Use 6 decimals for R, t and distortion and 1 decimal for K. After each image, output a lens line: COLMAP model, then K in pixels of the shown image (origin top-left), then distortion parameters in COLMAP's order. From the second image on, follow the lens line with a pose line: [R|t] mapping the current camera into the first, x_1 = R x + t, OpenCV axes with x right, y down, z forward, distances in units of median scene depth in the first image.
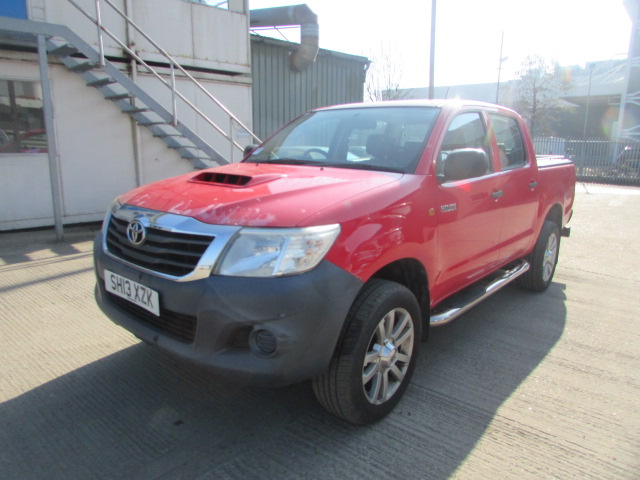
lens RADIAL K [[454.4, 0, 320.6], [0, 454.4, 242.9], [0, 0, 1]] dist [-0.015896, -0.008410]
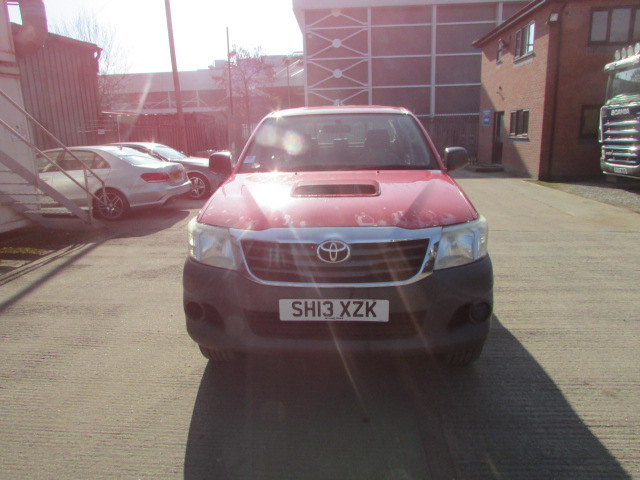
lens RADIAL K [[454.4, 0, 317.8], [0, 454.4, 240.0], [0, 0, 1]] dist [-0.015896, -0.008410]
pose [[0.789435, -0.180520, 0.586690, -0.960933], [0.168784, 0.982774, 0.075282, -0.122870], [-0.590174, 0.039594, 0.806305, 0.190000]]
